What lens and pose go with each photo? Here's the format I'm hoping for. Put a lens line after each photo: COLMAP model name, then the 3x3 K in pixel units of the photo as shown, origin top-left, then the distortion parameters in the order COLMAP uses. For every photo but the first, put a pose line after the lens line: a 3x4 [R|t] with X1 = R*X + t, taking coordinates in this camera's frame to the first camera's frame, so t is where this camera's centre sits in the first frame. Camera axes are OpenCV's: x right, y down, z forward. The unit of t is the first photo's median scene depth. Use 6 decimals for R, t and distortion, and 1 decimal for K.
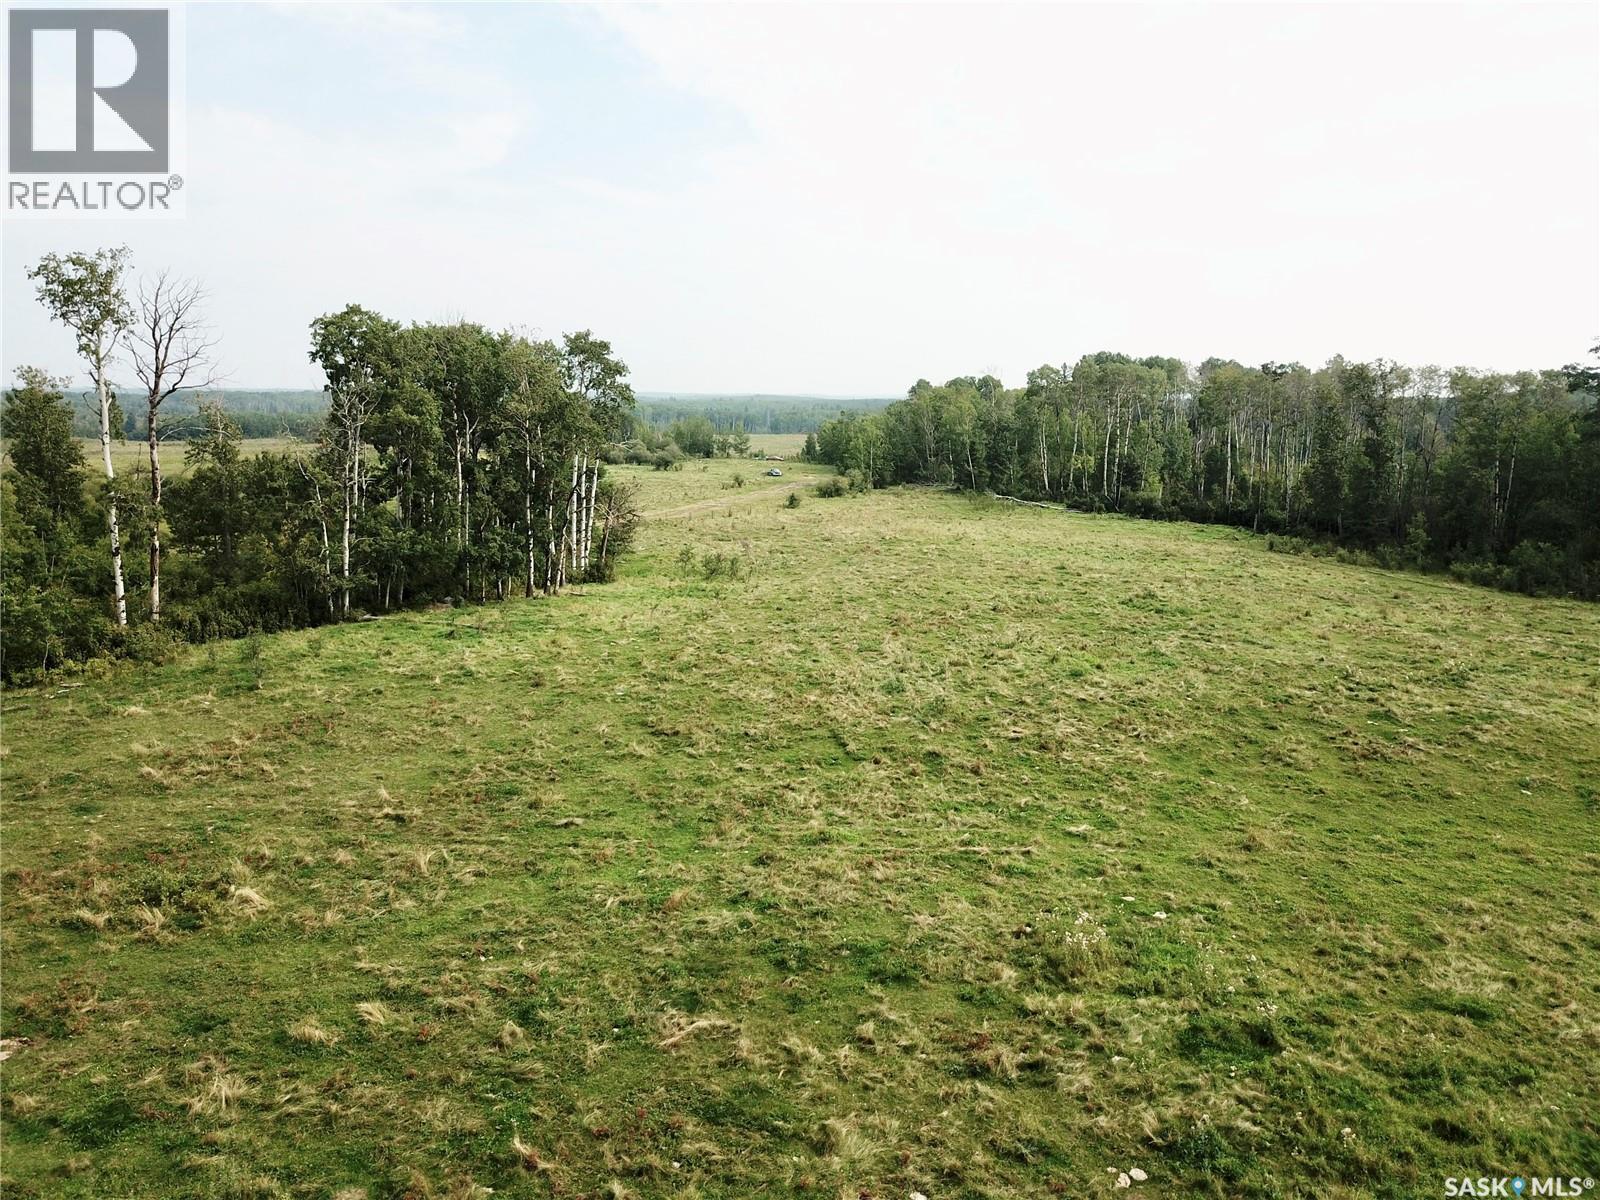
lens RADIAL K [[1223.1, 0, 814.8], [0, 1223.1, 598.3], [0, 0, 1]] dist [0.000157, -0.000508]
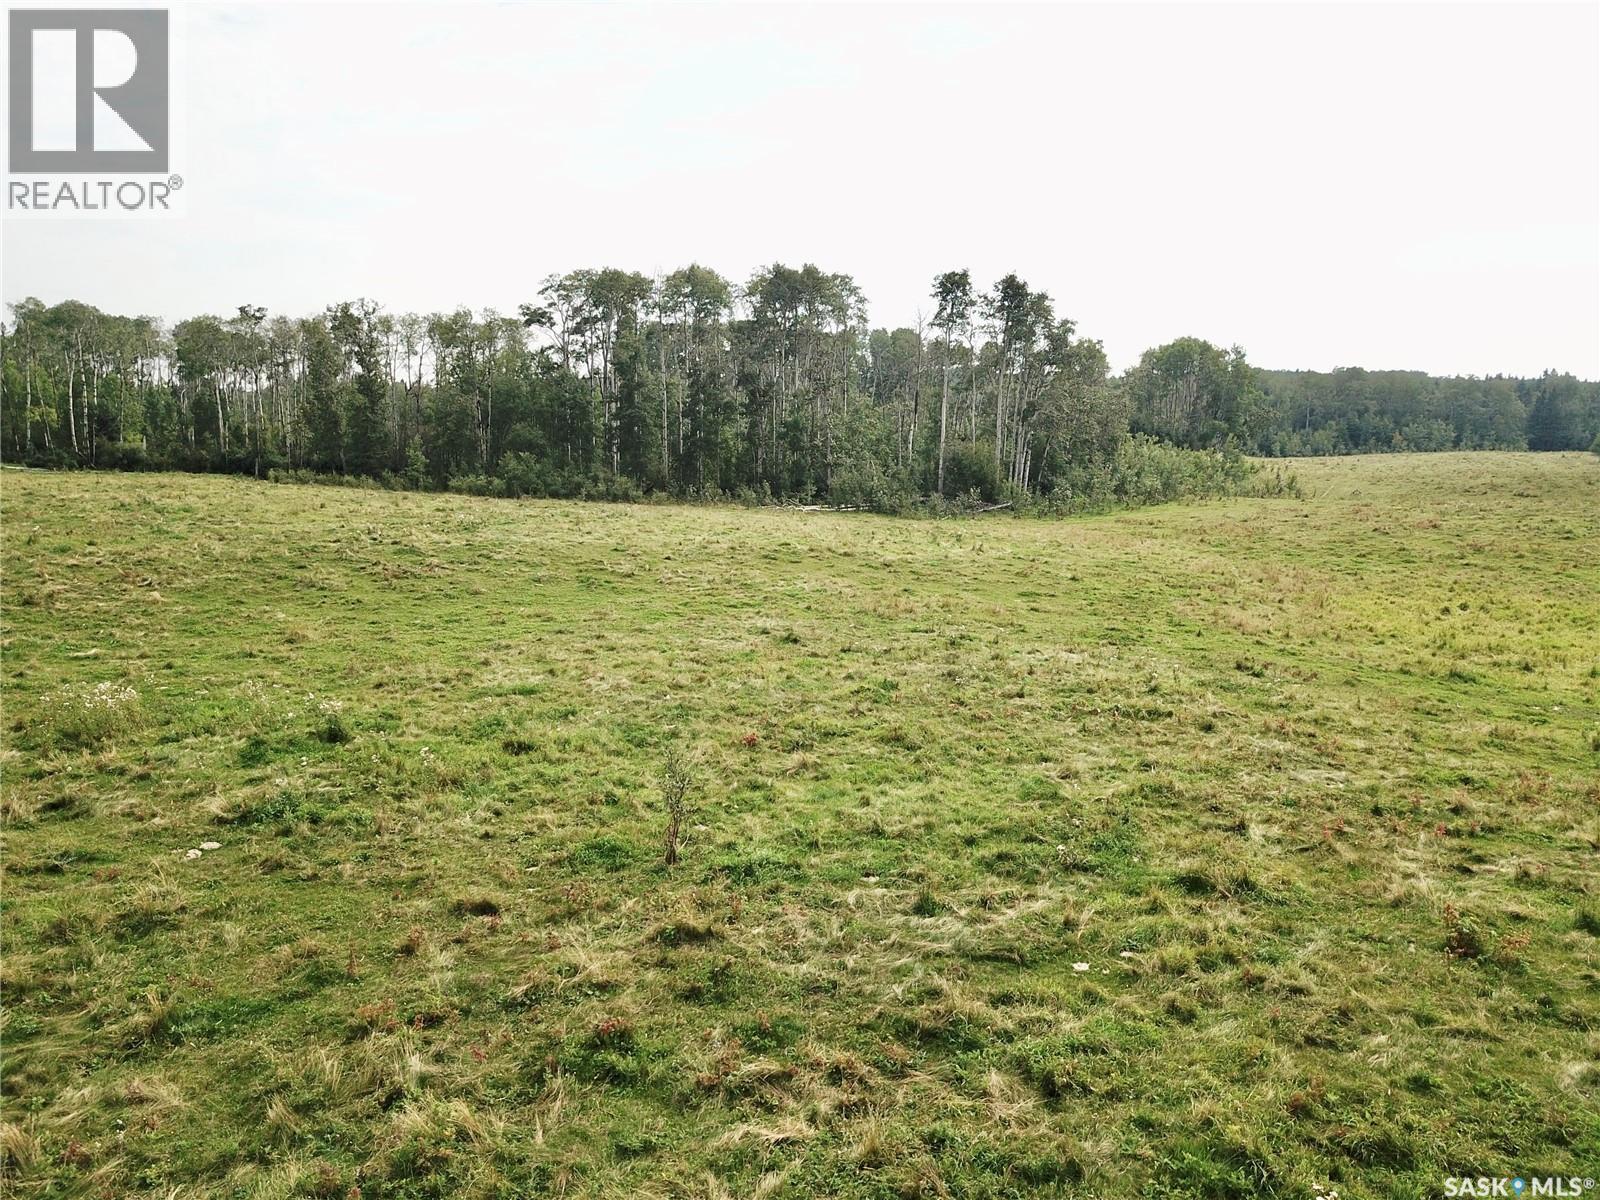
lens RADIAL K [[1223.1, 0, 813.8], [0, 1223.1, 602.3], [0, 0, 1]] dist [0.000157, -0.000508]
pose [[0.713479, -0.096691, 0.693973, -0.008526], [0.116614, 0.993006, 0.018463, 0.162465], [-0.690905, 0.067754, 0.719764, 0.030170]]
